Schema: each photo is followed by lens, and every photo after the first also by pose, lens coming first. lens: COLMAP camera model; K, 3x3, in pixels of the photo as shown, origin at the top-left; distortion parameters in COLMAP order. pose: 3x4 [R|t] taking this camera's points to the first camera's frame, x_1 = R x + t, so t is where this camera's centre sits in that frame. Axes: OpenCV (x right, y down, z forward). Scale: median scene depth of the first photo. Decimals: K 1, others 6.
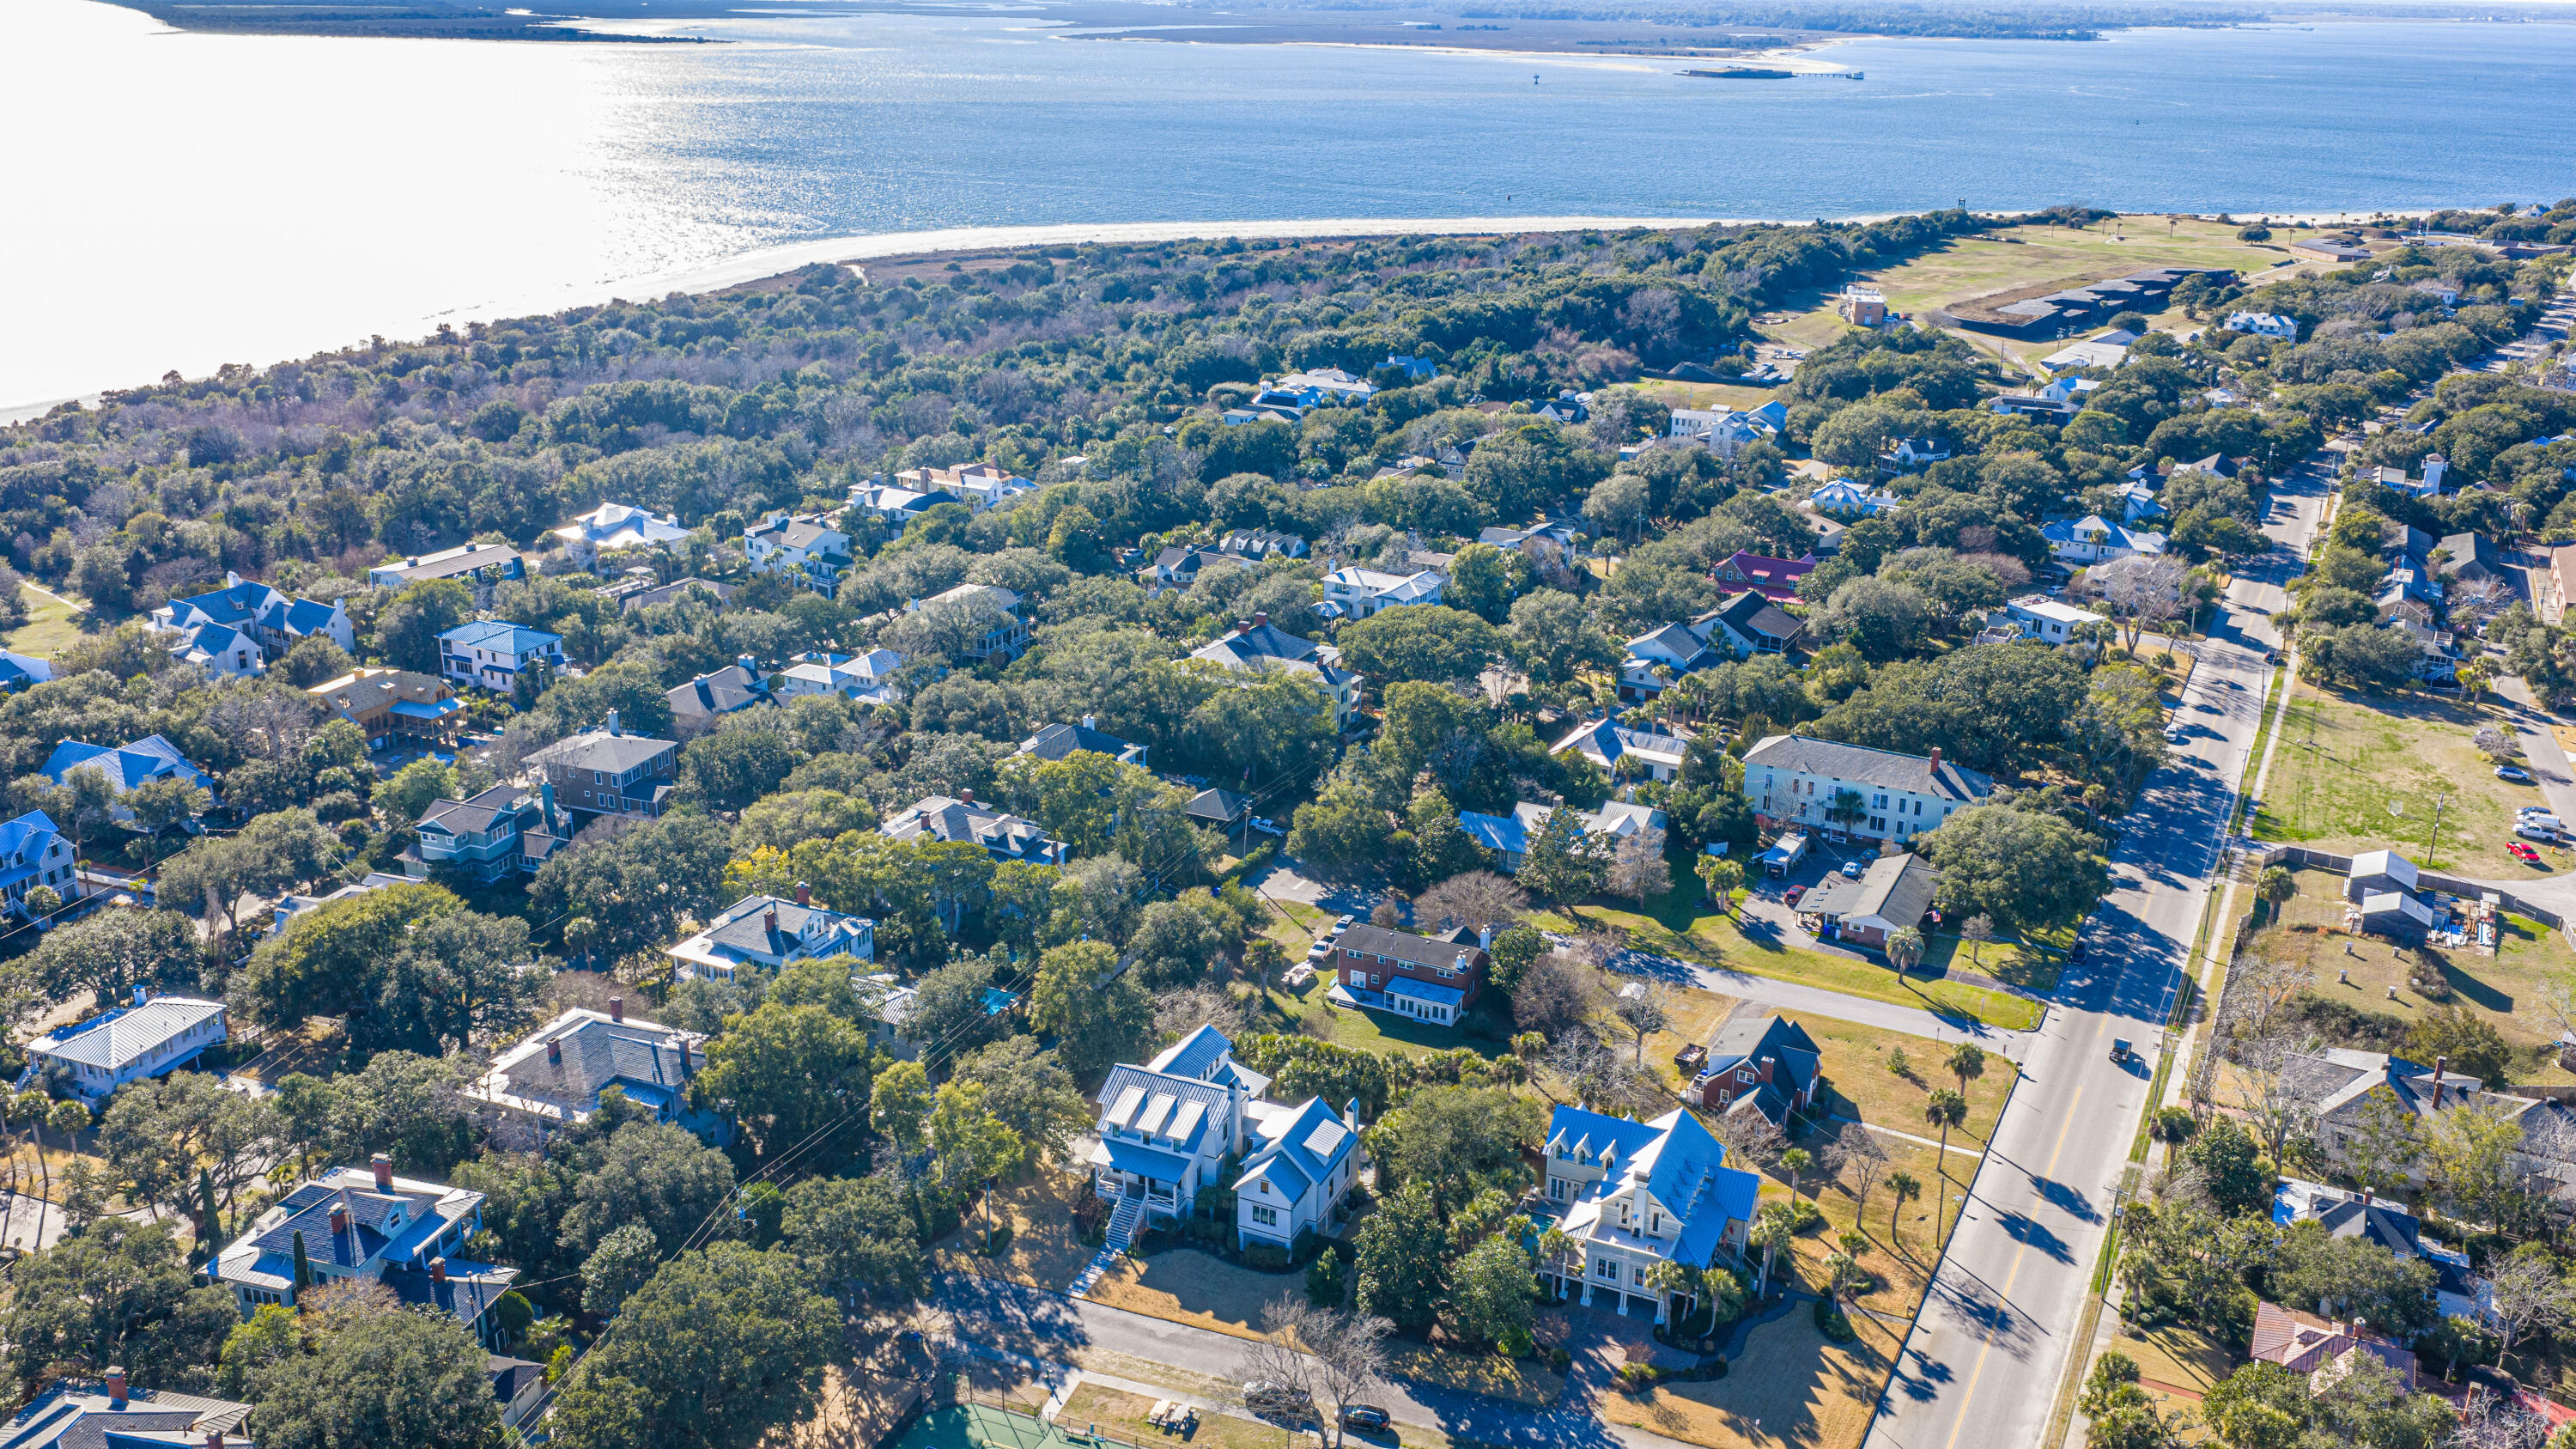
lens RADIAL K [[2127.6, 0, 1287.7], [0, 2127.6, 722.6], [0, 0, 1]] dist [0.018337, -0.039043]
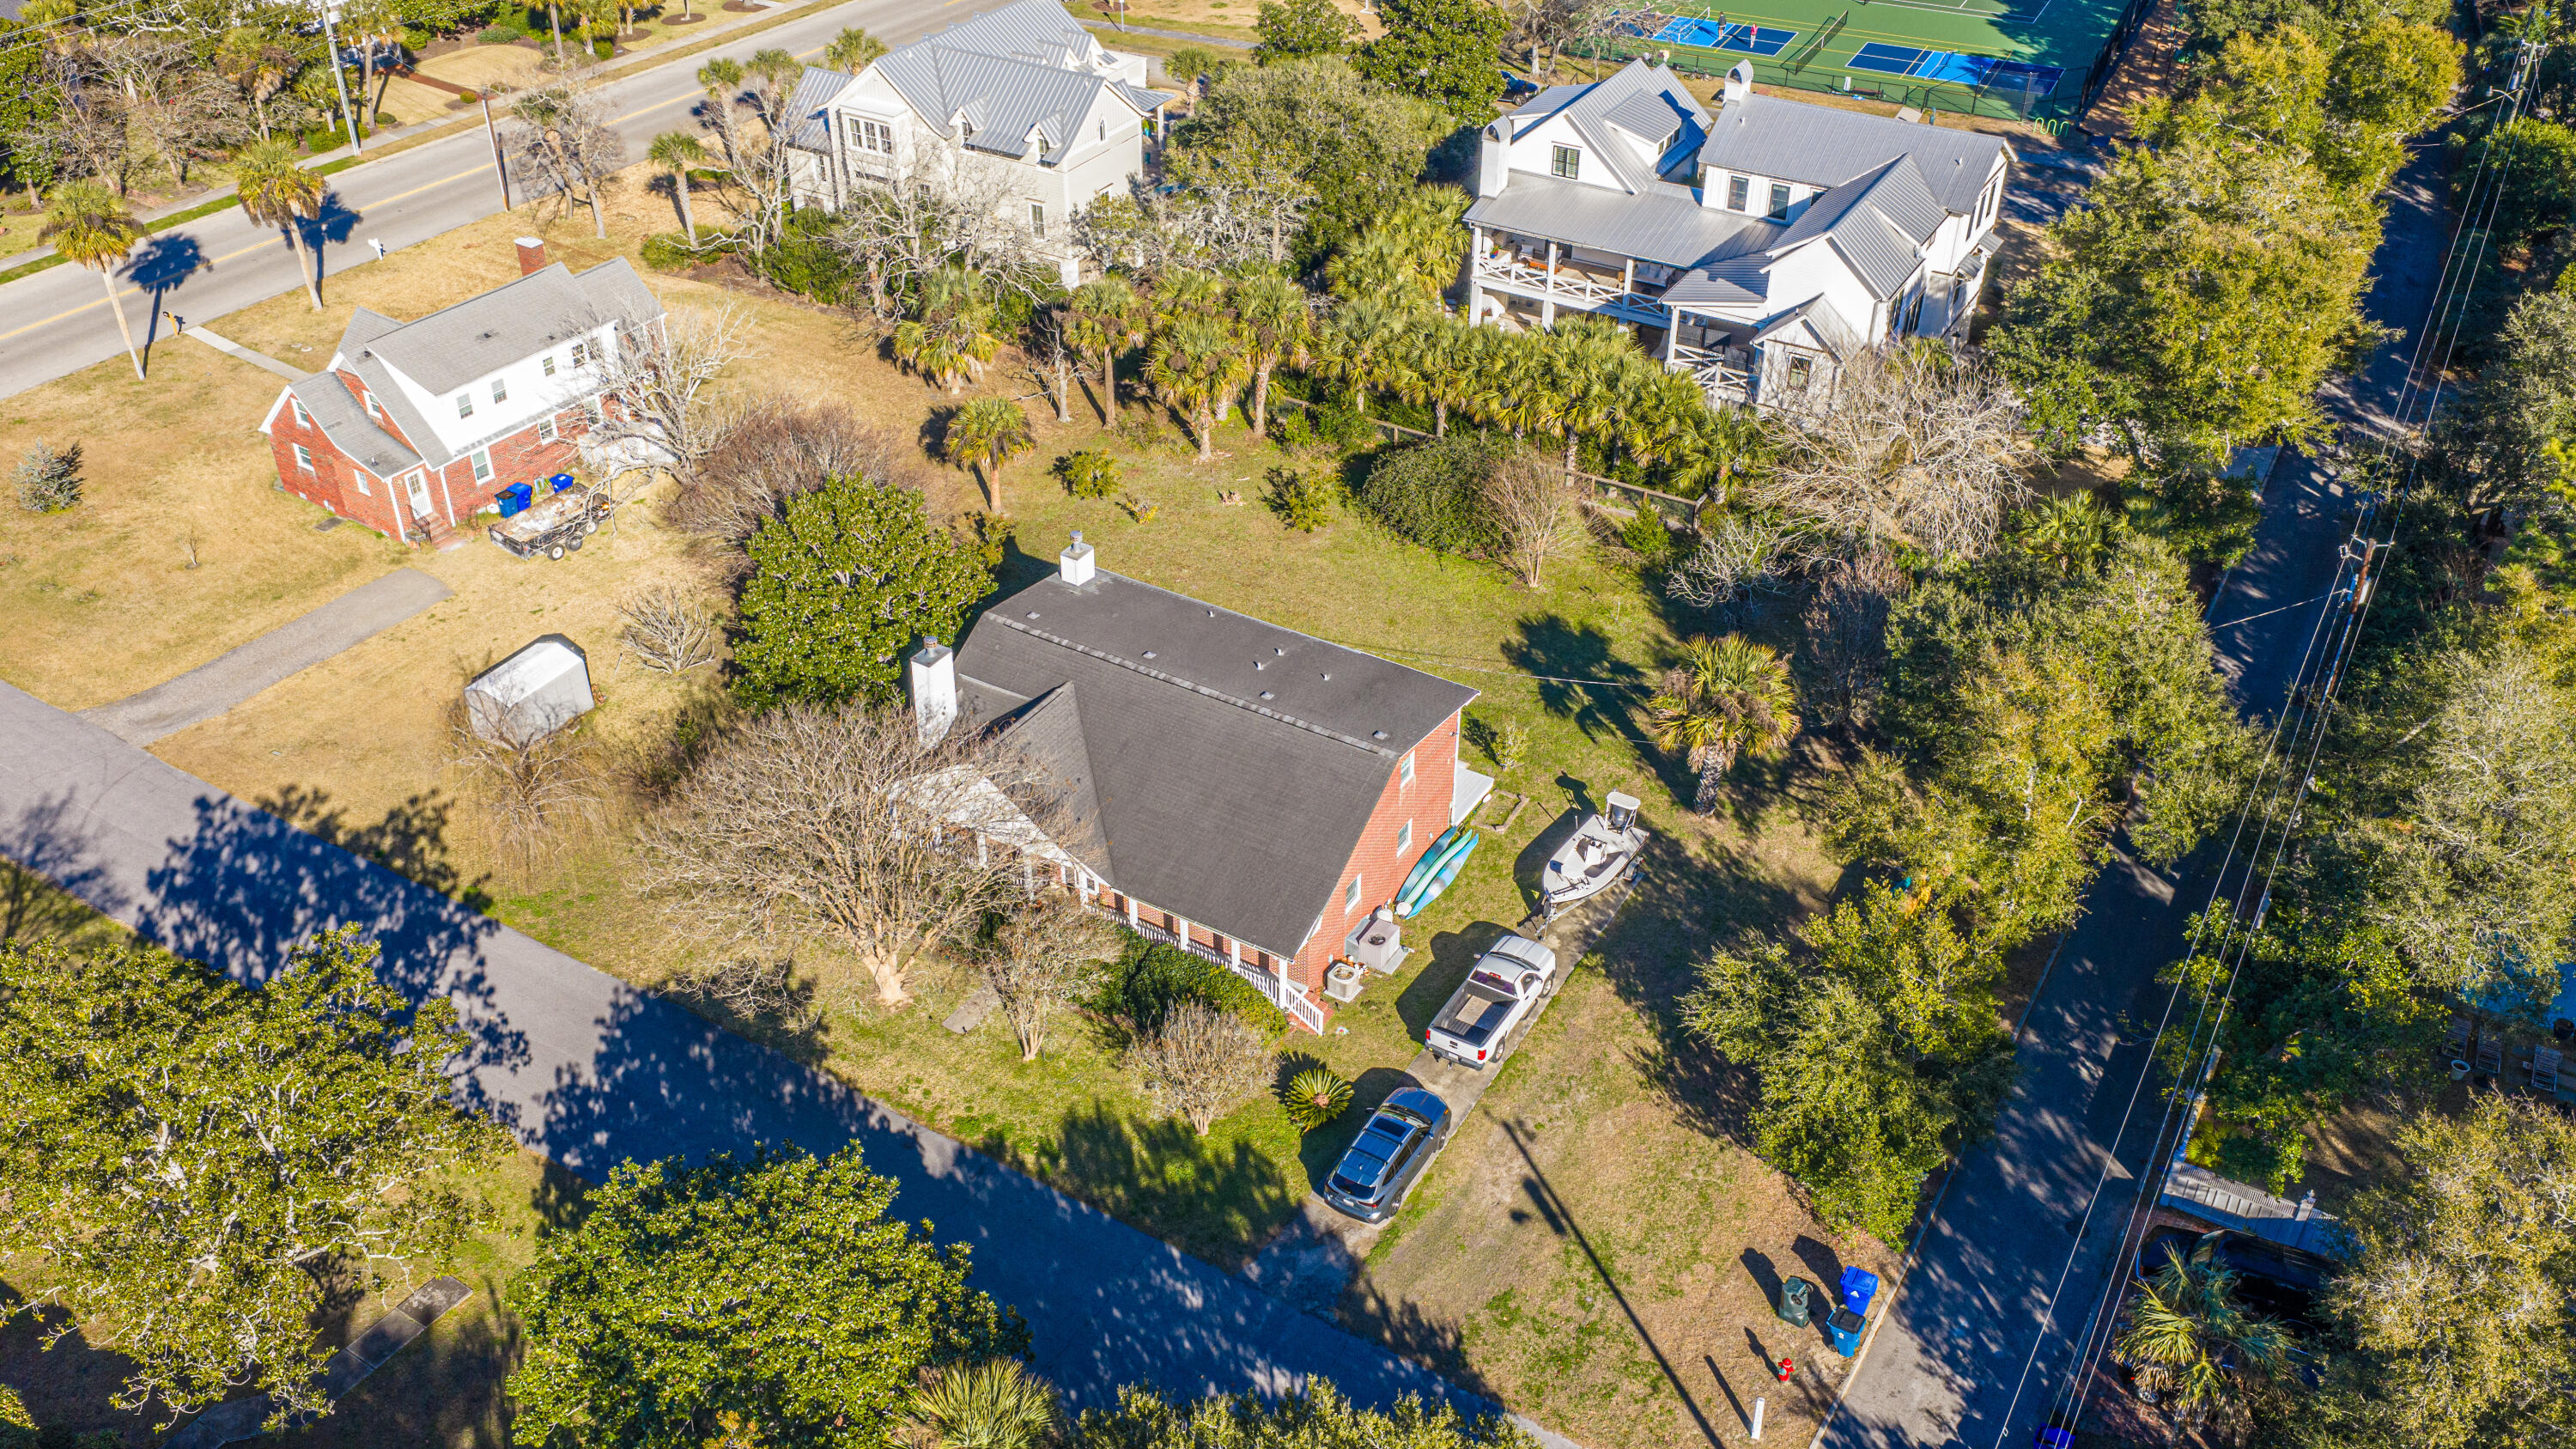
lens RADIAL K [[2127.6, 0, 1296.7], [0, 2127.6, 716.3], [0, 0, 1]] dist [0.018337, -0.039043]
pose [[-0.994376, -0.077001, 0.072717, 0.022992], [0.013075, 0.592089, 0.805766, -0.111255], [-0.105100, 0.802185, -0.587753, 1.084122]]
